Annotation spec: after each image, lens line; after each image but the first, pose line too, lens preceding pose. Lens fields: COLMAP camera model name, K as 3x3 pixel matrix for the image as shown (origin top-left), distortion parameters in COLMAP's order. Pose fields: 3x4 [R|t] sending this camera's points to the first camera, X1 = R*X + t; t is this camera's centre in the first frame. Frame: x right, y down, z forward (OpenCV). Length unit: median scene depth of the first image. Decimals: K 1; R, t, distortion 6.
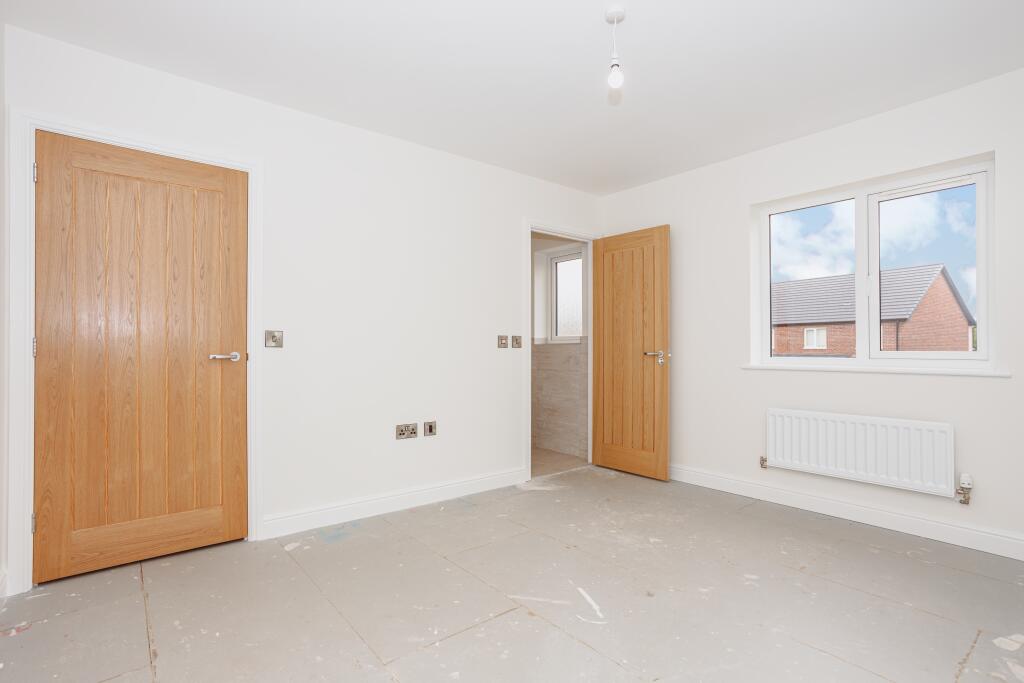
lens RADIAL K [[495.1, 0, 506.0], [0, 495.1, 343.9], [0, 0, 1]] dist [-0.062286, 0.033068]
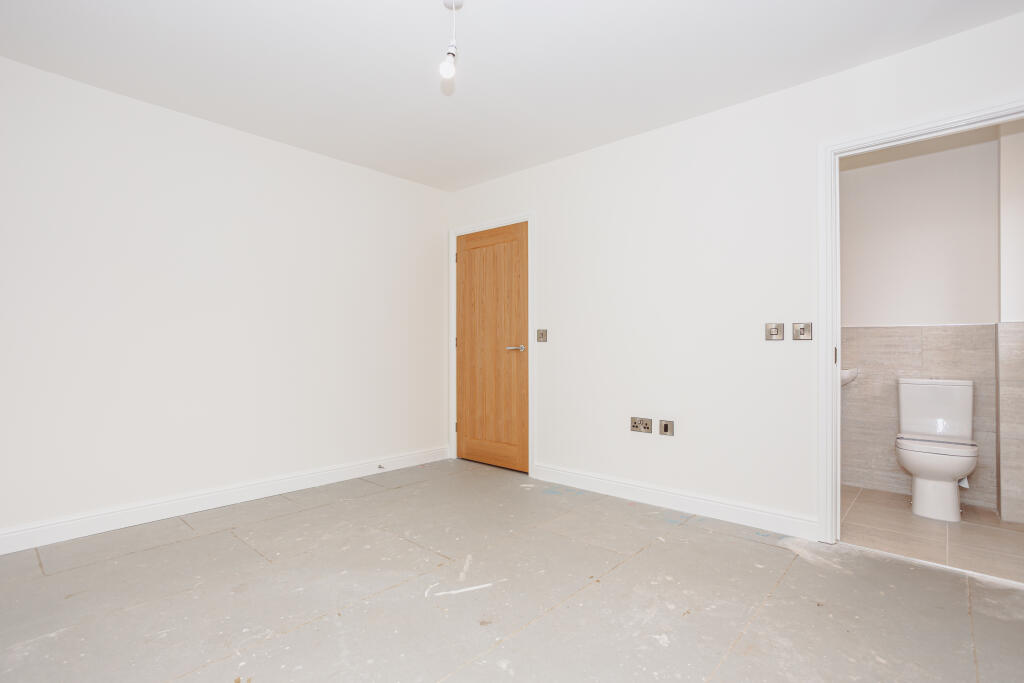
lens RADIAL K [[495.1, 0, 506.0], [0, 495.1, 343.9], [0, 0, 1]] dist [-0.062286, 0.033068]
pose [[0.150713, -0.000597, -0.988577, 0.907180], [0.009331, 0.999956, 0.000819, 0.012304], [0.988534, -0.009348, 0.150712, 0.711506]]
